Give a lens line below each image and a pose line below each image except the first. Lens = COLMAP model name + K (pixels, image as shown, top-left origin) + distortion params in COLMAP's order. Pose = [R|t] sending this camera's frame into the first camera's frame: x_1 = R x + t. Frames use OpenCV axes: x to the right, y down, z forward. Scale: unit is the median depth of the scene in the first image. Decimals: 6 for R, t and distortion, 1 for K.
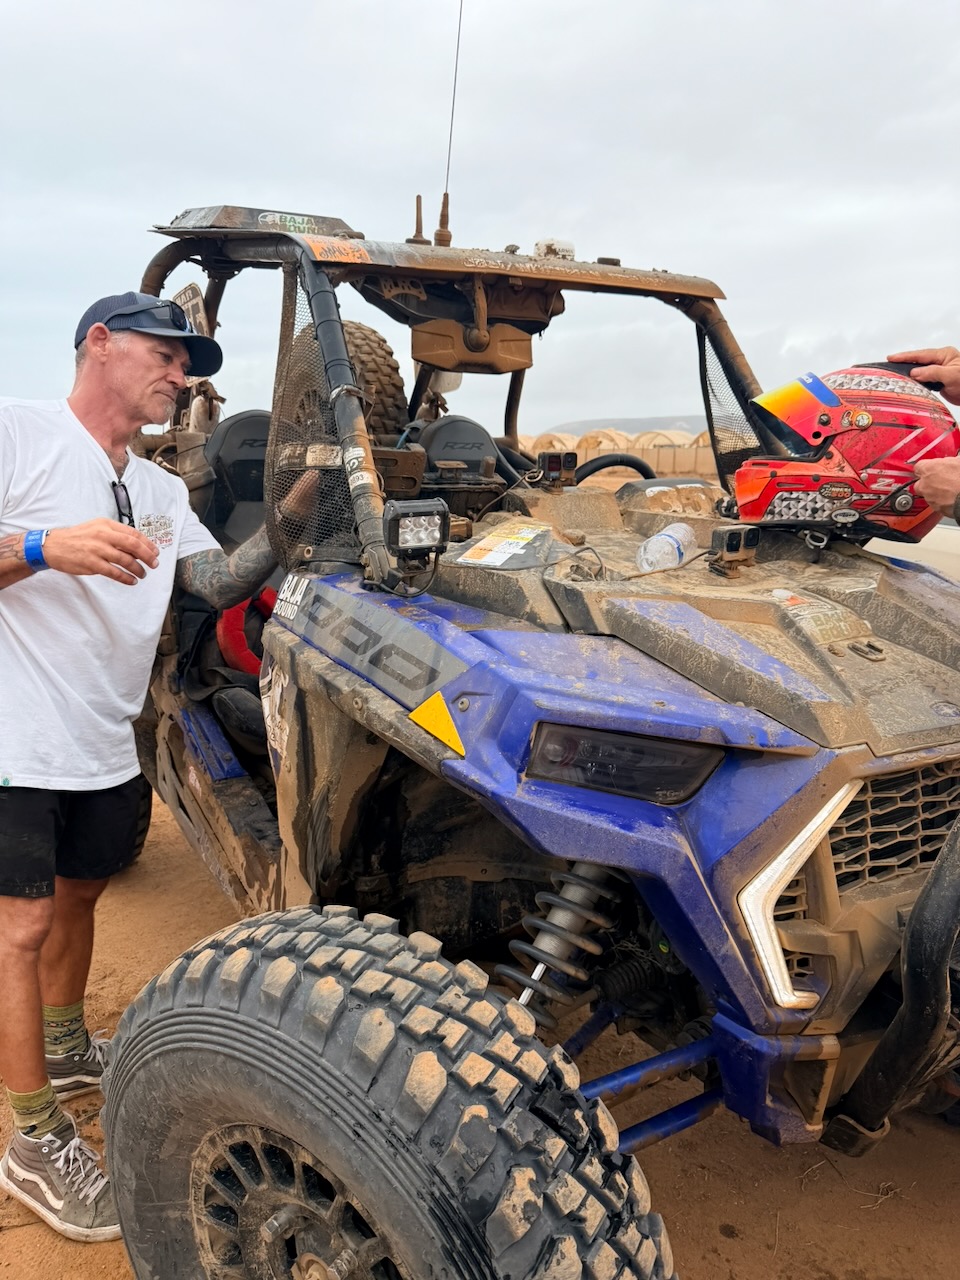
lens RADIAL K [[840.8, 0, 480.0], [0, 840.8, 640.0], [0, 0, 1]] dist [0.067735, -0.045362]
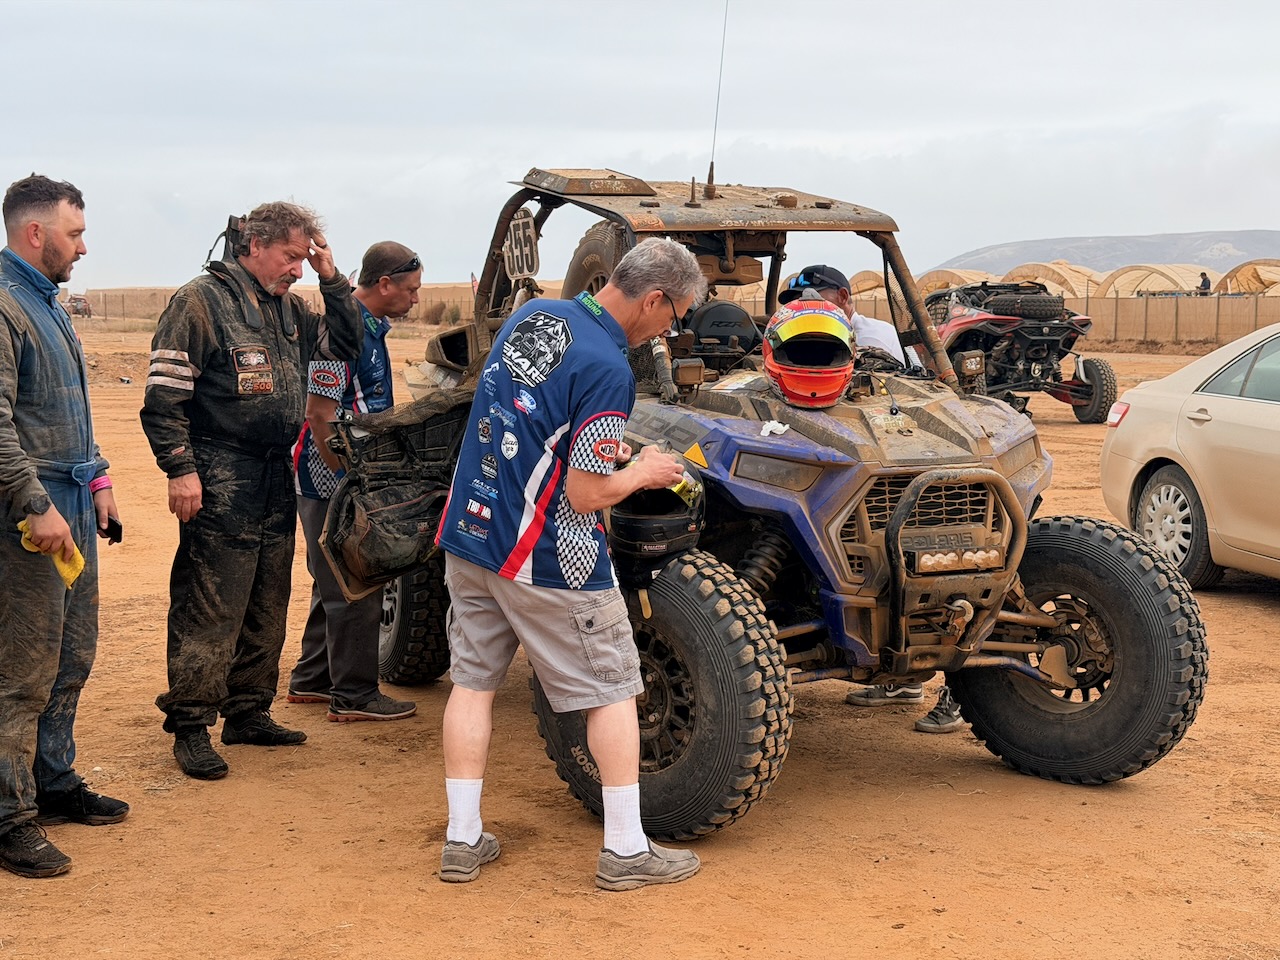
lens RADIAL K [[1777.3, 0, 640.0], [0, 1777.3, 480.0], [0, 0, 1]] dist [0.271227, 0.060900]
pose [[0.995176, 0.010930, -0.097497, 0.236318], [-0.022481, 0.992738, -0.118177, 0.649682], [0.095498, 0.119798, 0.988195, -3.302193]]
